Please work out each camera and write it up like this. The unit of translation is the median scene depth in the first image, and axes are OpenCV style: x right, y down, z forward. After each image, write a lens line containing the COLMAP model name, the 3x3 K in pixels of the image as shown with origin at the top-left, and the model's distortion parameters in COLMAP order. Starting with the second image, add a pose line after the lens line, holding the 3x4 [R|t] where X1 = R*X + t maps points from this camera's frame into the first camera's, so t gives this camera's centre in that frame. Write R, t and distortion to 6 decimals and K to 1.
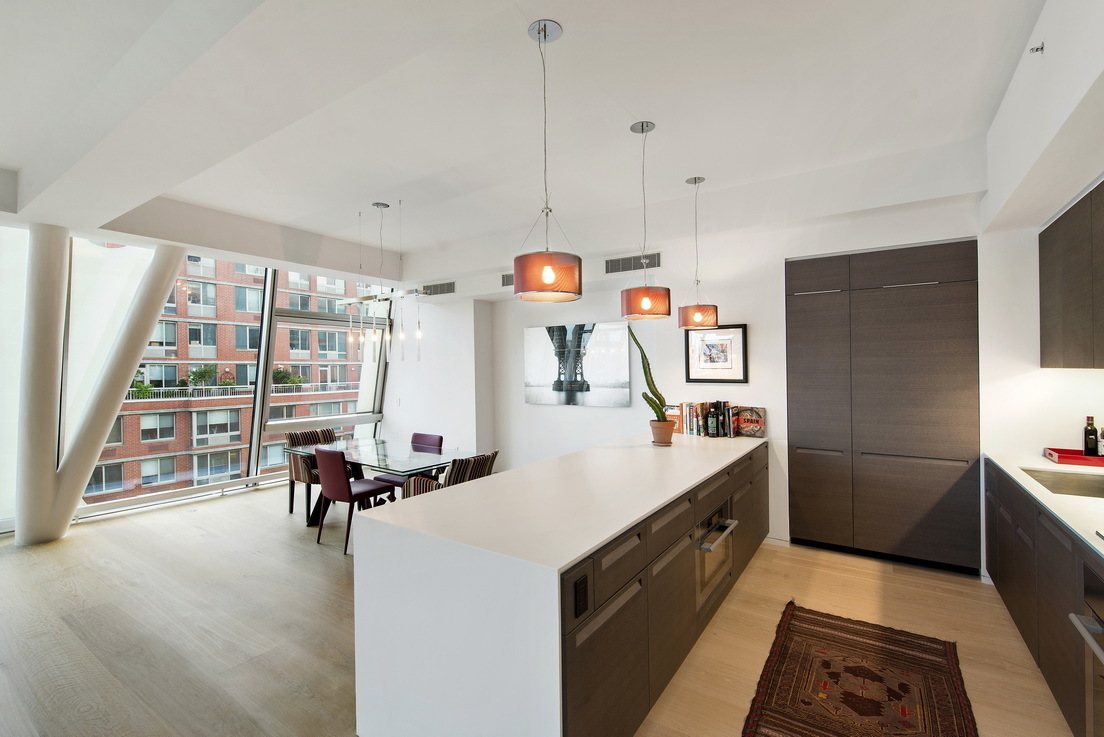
lens RADIAL K [[493.5, 0, 538.3], [0, 493.5, 369.1], [0, 0, 1]] dist [-0.000732, -0.000286]
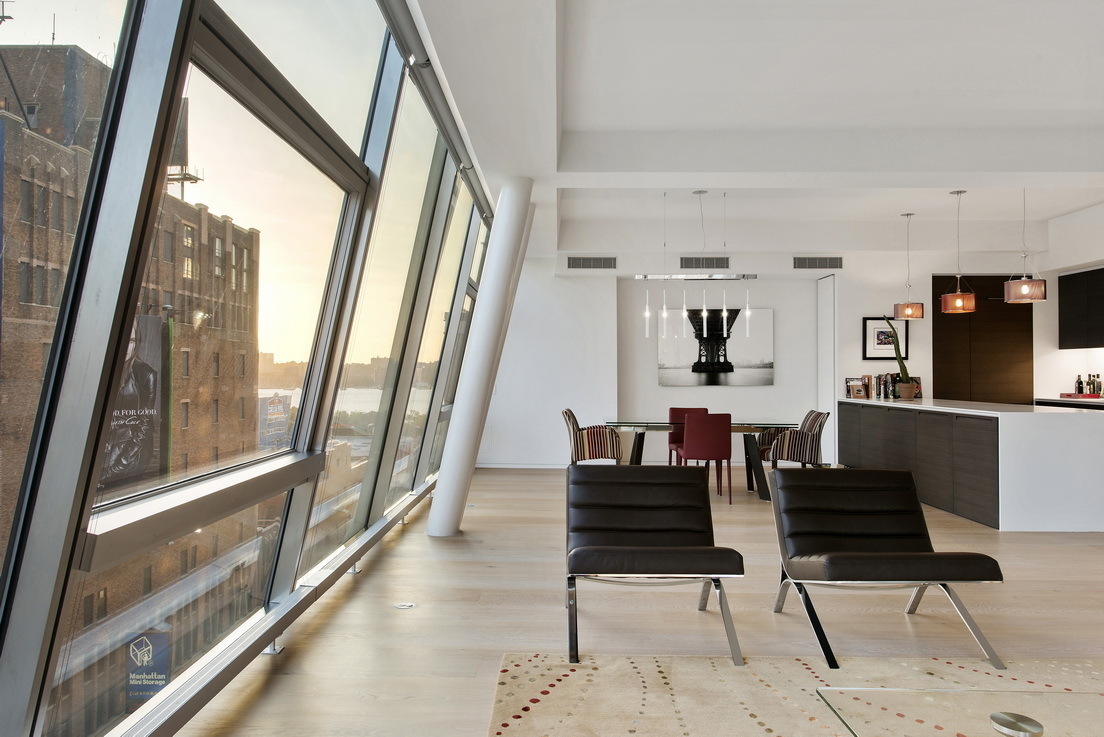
lens RADIAL K [[751.8, 0, 552.0], [0, 751.8, 368.5], [0, 0, 1]] dist [0.003261, 0.002404]
pose [[0.824907, 0.003377, 0.565258, -1.527677], [-0.001652, 0.999992, -0.003563, 0.059064], [-0.565266, 0.002005, 0.824907, -0.174027]]
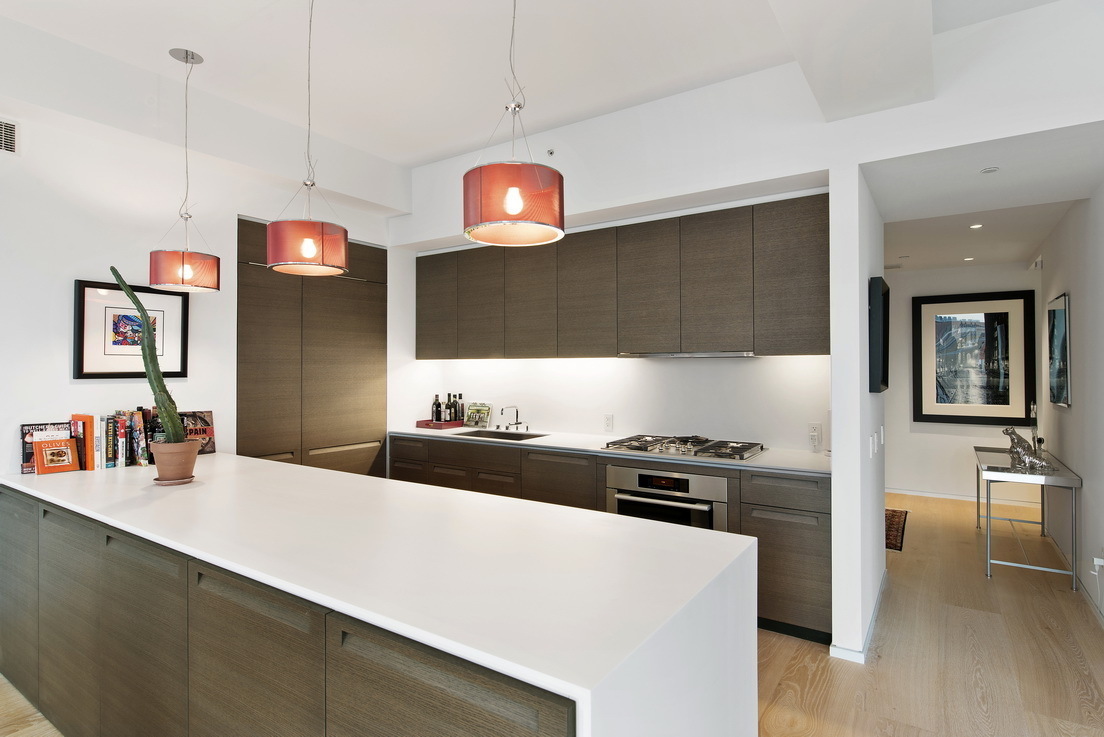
lens RADIAL K [[577.3, 0, 551.2], [0, 577.3, 355.0], [0, 0, 1]] dist [-0.003119, -0.000469]
pose [[-0.007982, 0.024490, 0.999668, -0.365963], [0.001671, 0.999699, -0.024478, 0.016948], [-0.999967, 0.001475, -0.008021, 0.475036]]
